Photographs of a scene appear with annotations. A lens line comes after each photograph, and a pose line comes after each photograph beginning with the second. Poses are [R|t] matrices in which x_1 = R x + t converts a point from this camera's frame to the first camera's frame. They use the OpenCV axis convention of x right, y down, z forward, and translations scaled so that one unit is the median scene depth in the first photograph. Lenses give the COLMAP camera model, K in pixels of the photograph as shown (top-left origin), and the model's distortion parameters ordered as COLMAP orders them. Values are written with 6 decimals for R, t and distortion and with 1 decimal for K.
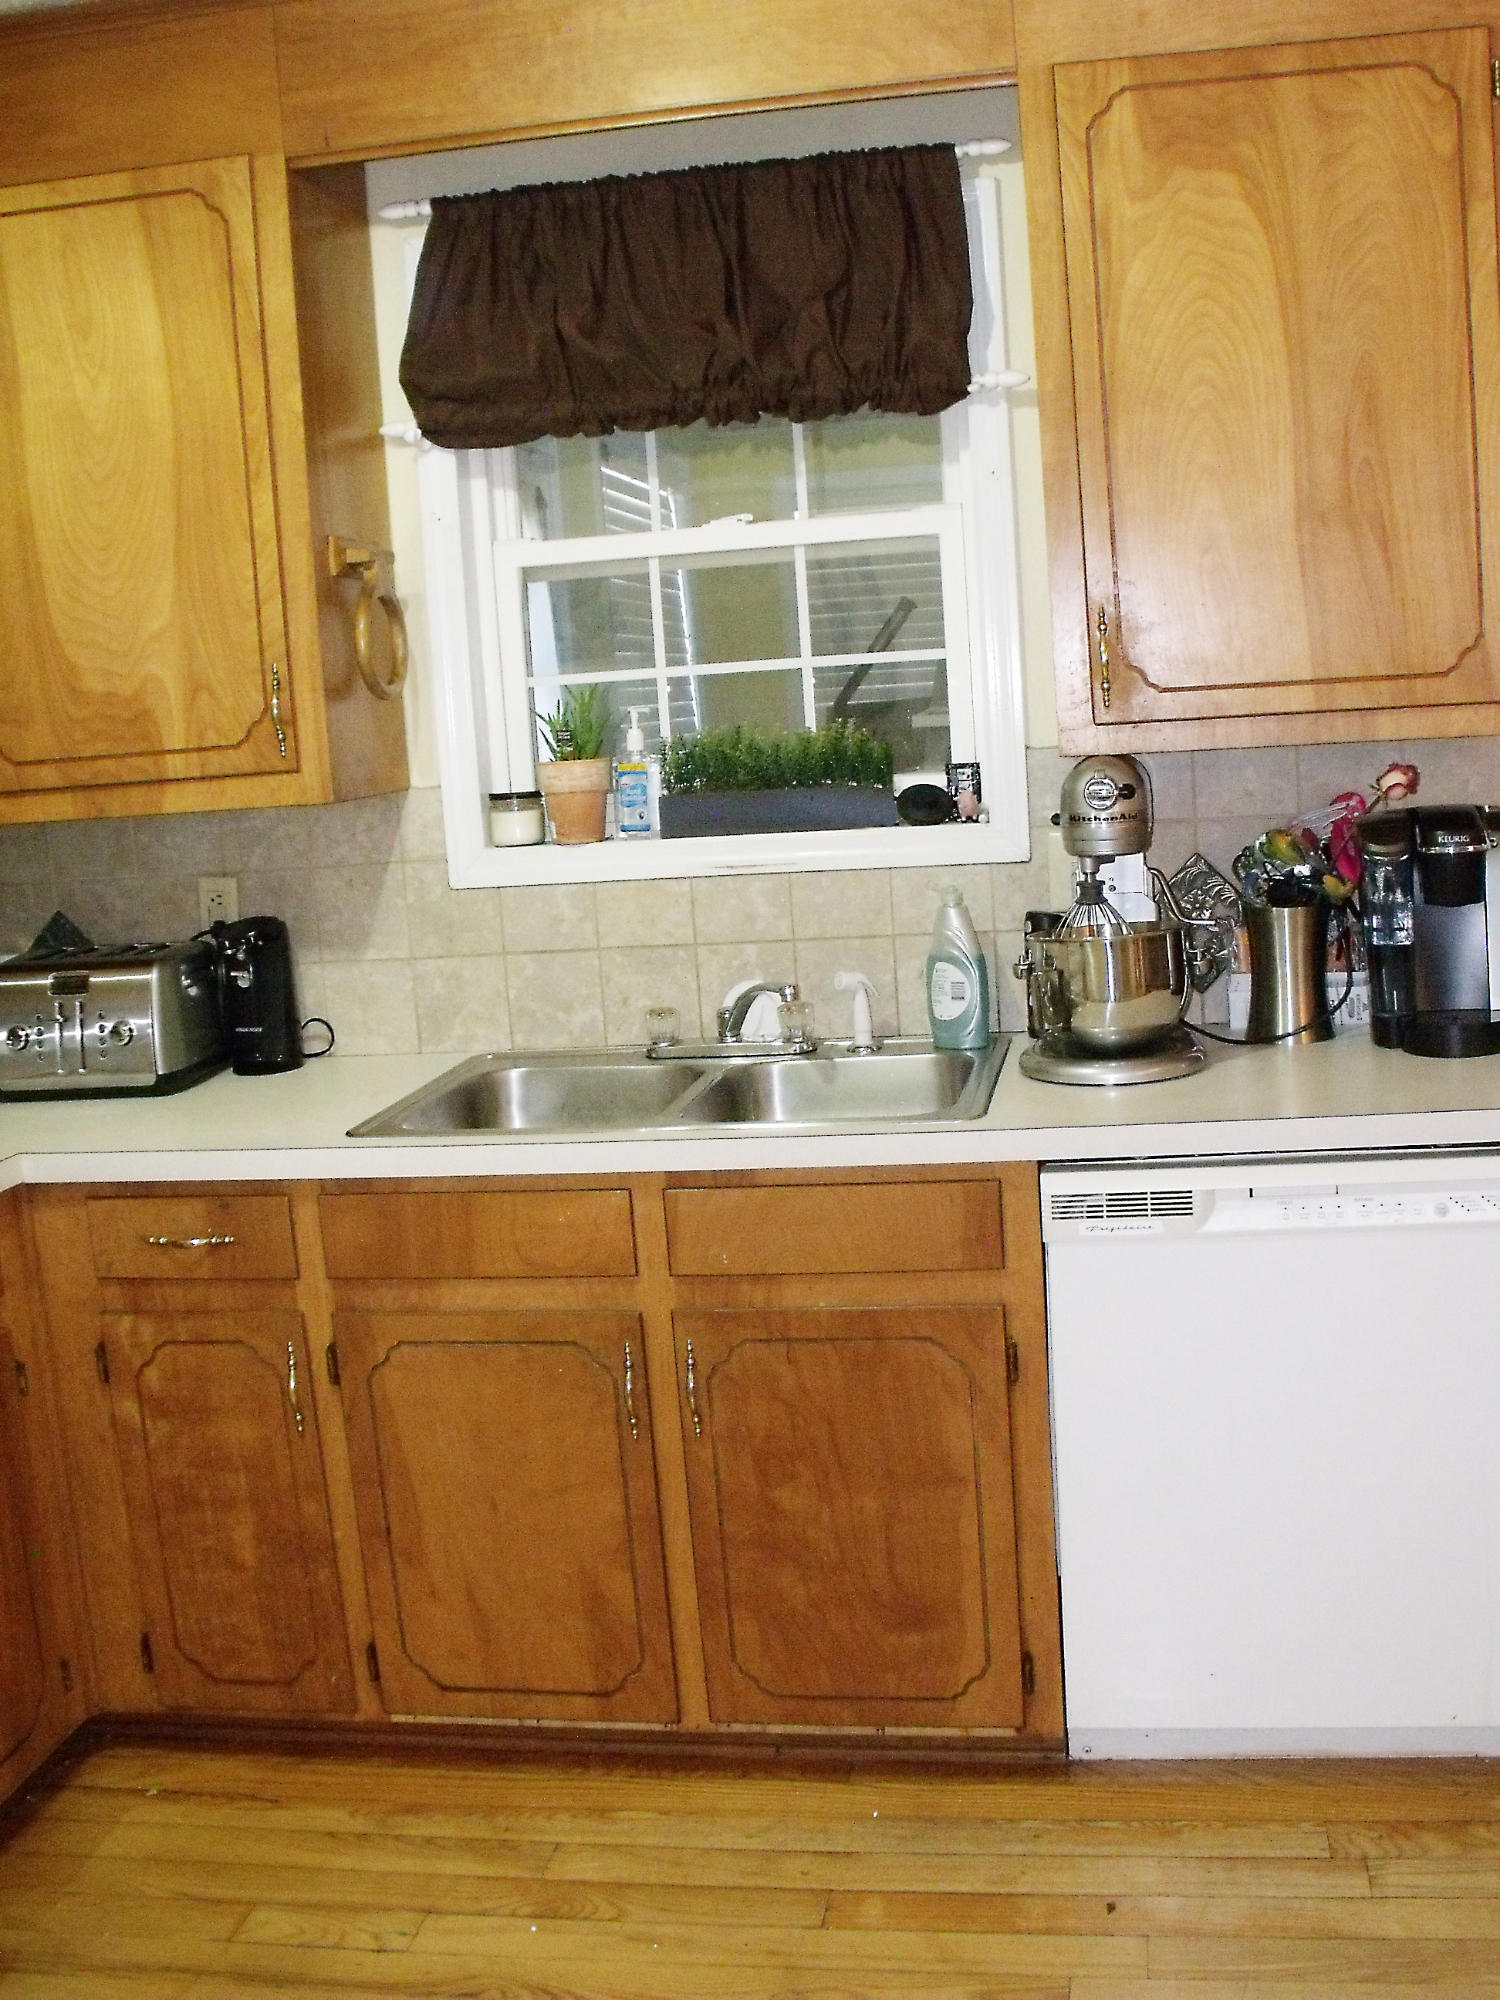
lens RADIAL K [[1973.1, 0, 818.7], [0, 1973.1, 987.8], [0, 0, 1]] dist [-0.238667, 0.277904]
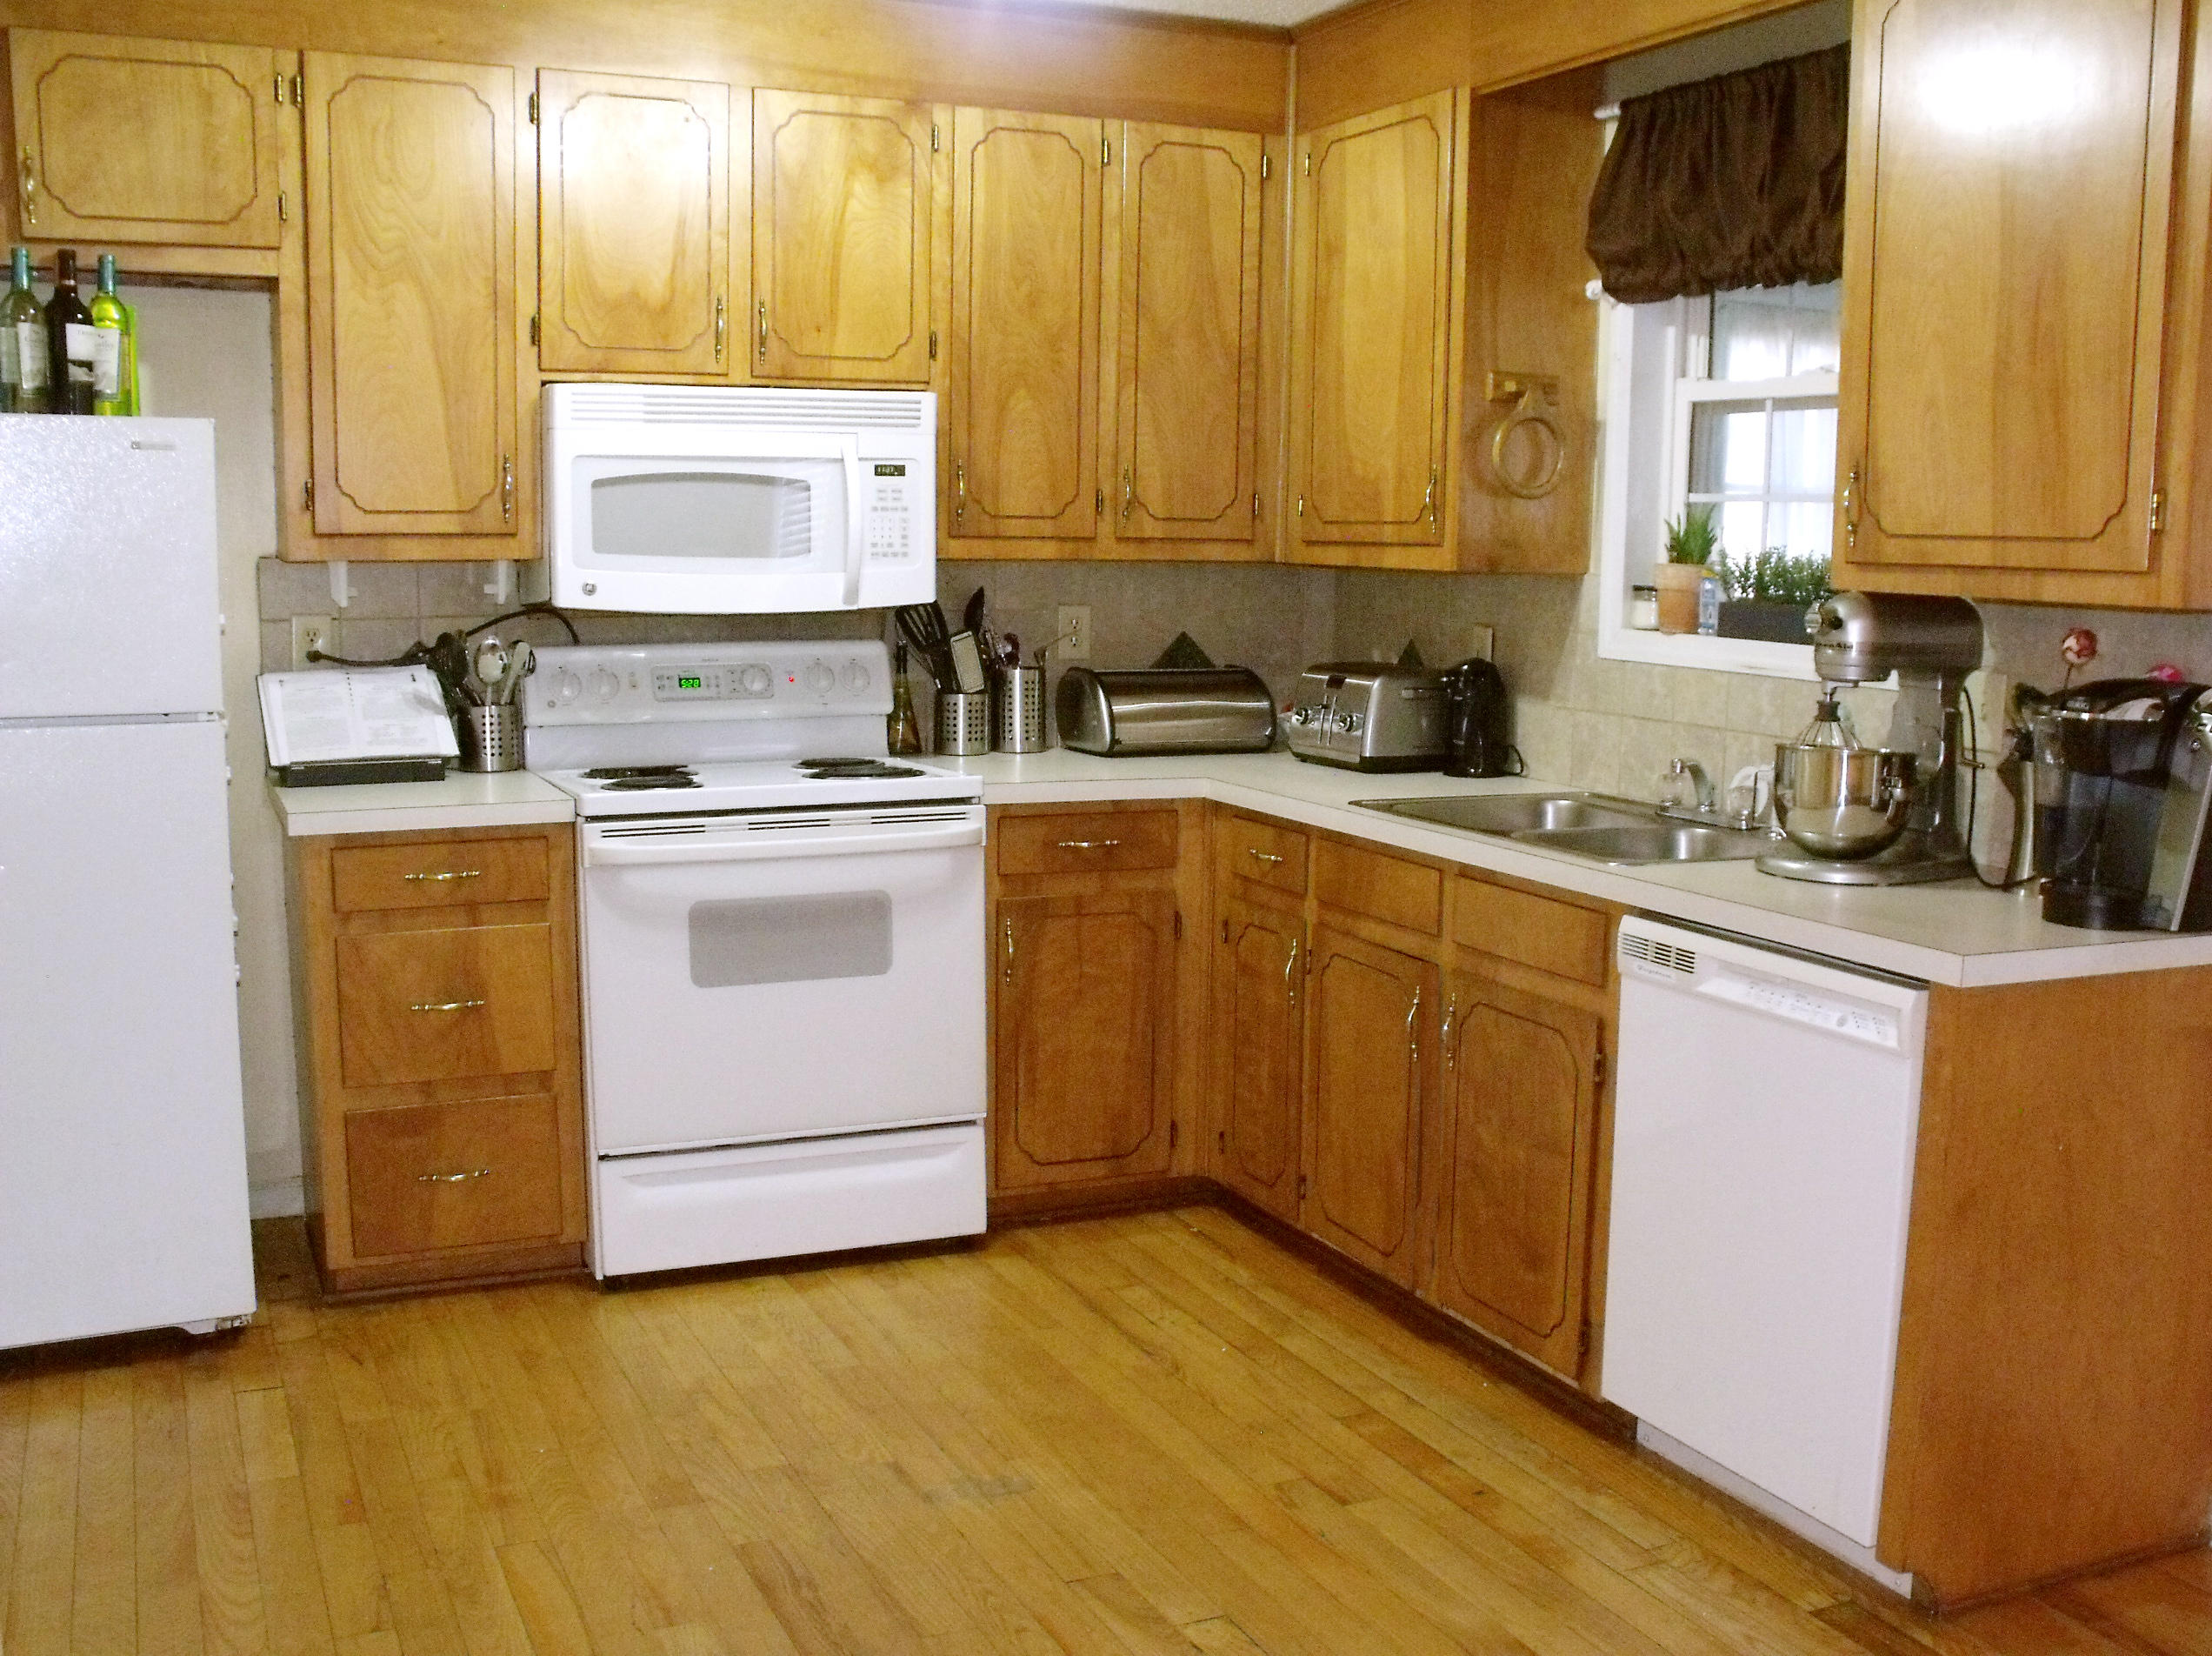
lens RADIAL K [[2268.5, 0, 1173.4], [0, 2268.5, 914.6], [0, 0, 1]] dist [-0.200282, 0.219451]
pose [[0.549448, 0.210866, -0.808481, 0.998447], [-0.179189, 0.974854, 0.132481, -0.037661], [0.816087, 0.072079, 0.573417, -0.031699]]
